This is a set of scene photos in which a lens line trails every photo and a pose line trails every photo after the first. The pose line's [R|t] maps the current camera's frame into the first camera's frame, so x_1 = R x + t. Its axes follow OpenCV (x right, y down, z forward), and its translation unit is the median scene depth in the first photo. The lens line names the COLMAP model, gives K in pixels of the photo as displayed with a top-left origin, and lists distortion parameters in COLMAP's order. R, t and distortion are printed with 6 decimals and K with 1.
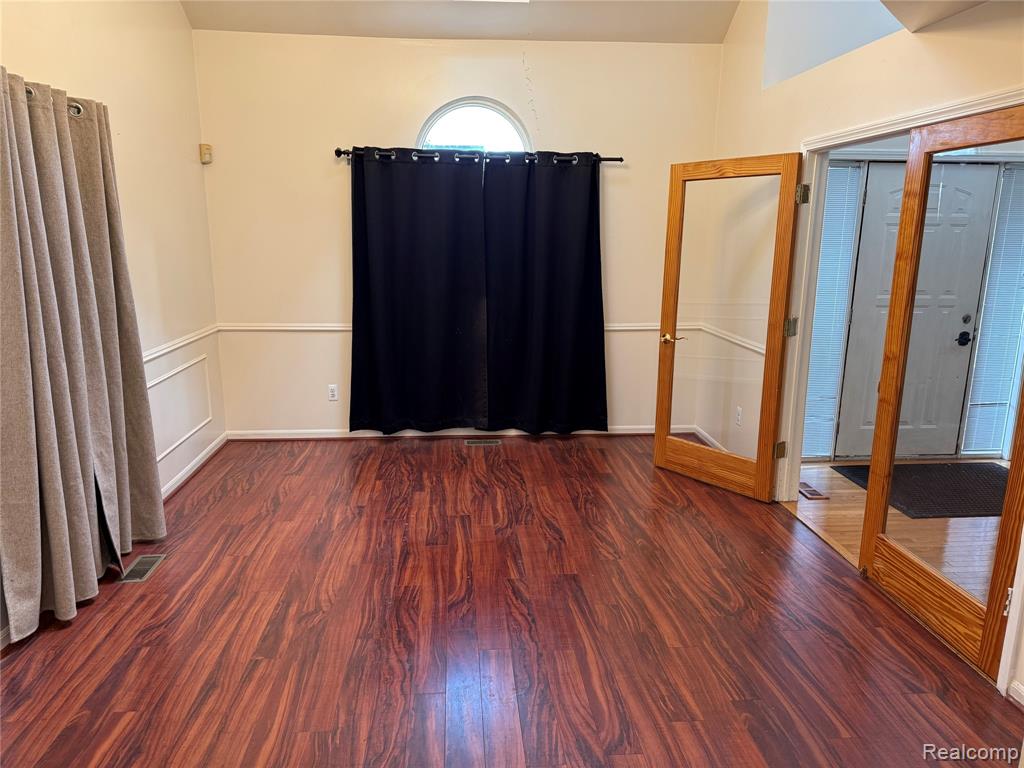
lens RADIAL K [[707.6, 0, 517.9], [0, 707.6, 382.7], [0, 0, 1]] dist [0.100052, -0.141115]
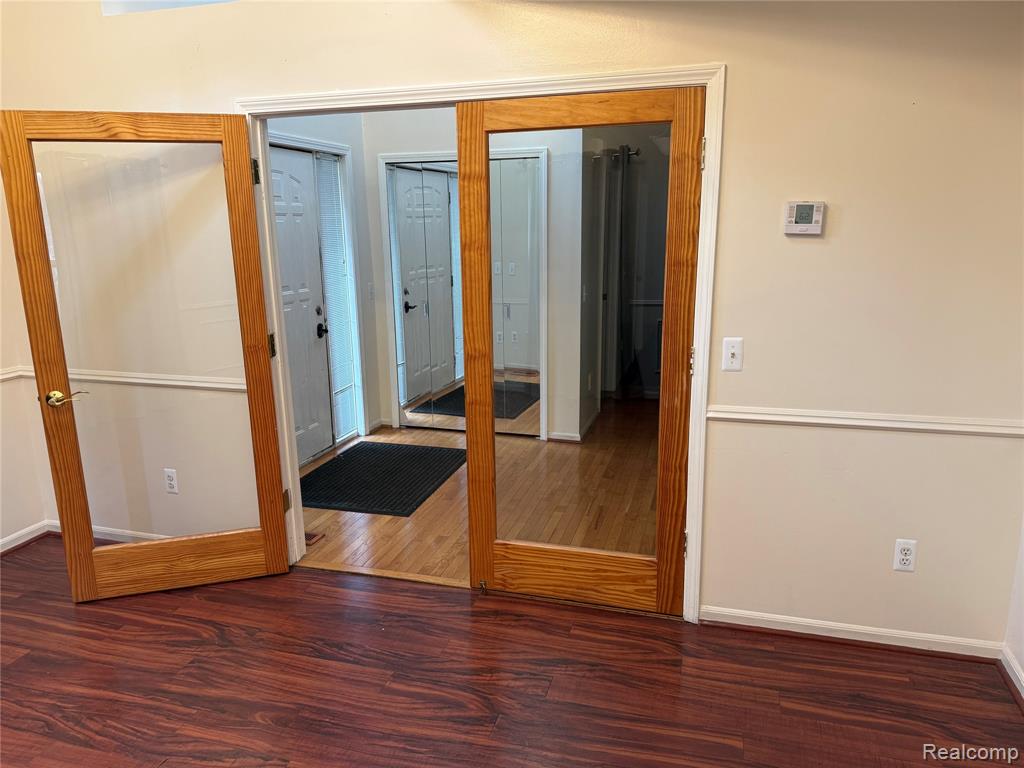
lens RADIAL K [[707.6, 0, 517.9], [0, 707.6, 382.7], [0, 0, 1]] dist [0.100052, -0.141115]
pose [[0.370278, -0.213353, 0.904088, -0.221784], [0.208577, 0.967510, 0.142895, -0.091300], [-0.905202, 0.135661, 0.402748, 0.445522]]
